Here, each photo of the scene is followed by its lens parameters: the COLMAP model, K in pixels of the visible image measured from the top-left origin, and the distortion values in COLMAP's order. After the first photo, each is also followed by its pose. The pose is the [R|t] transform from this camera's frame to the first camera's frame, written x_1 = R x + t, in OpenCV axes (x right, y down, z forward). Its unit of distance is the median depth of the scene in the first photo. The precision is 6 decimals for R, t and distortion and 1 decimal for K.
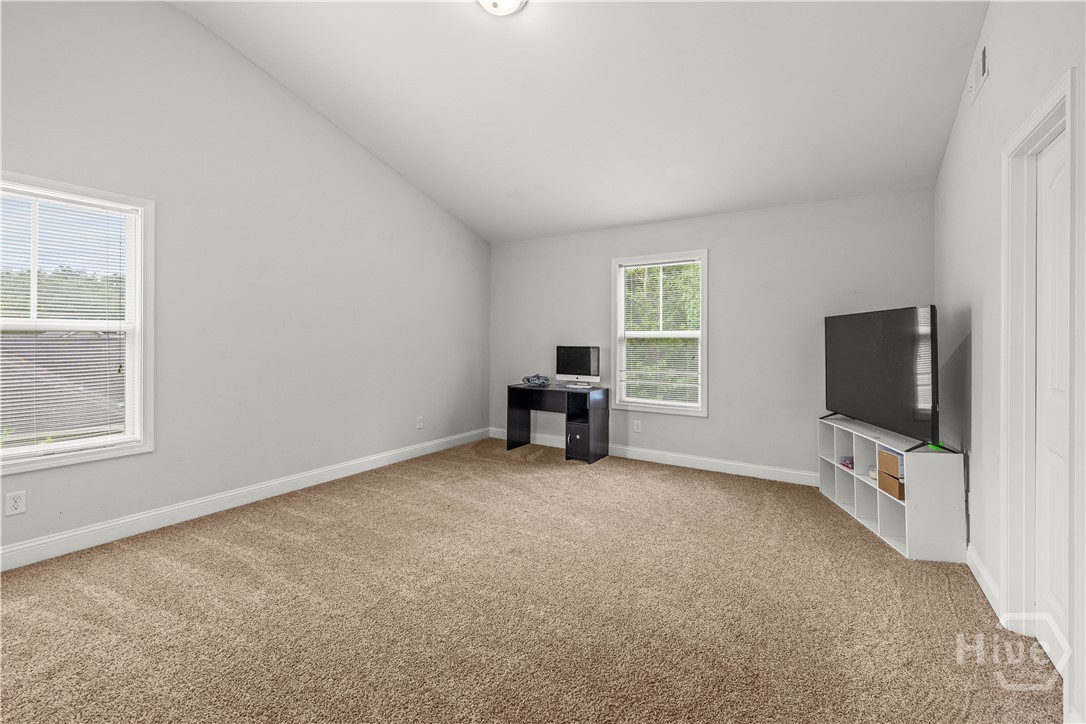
lens RADIAL K [[460.7, 0, 545.4], [0, 460.7, 354.6], [0, 0, 1]] dist [0.003035, 0.000211]
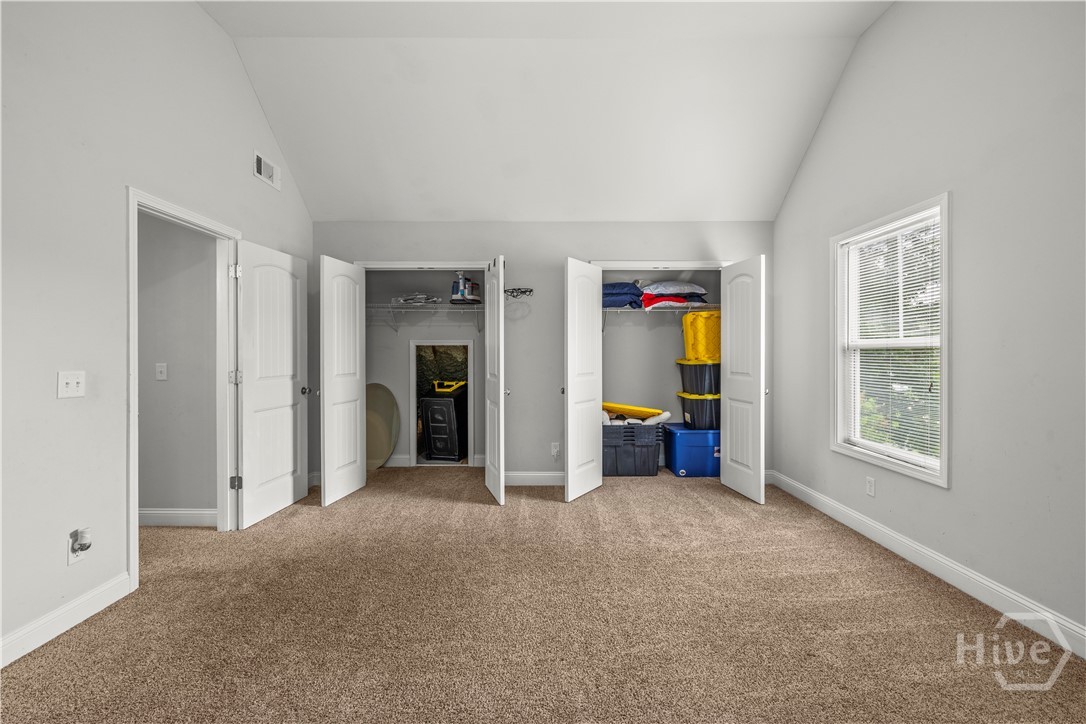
lens RADIAL K [[460.7, 0, 545.4], [0, 460.7, 354.6], [0, 0, 1]] dist [0.003035, 0.000211]
pose [[-0.860549, 0.006248, -0.509330, 0.233544], [-0.000841, 0.999906, 0.013687, -0.050225], [0.509368, 0.012207, -0.860463, 1.473059]]
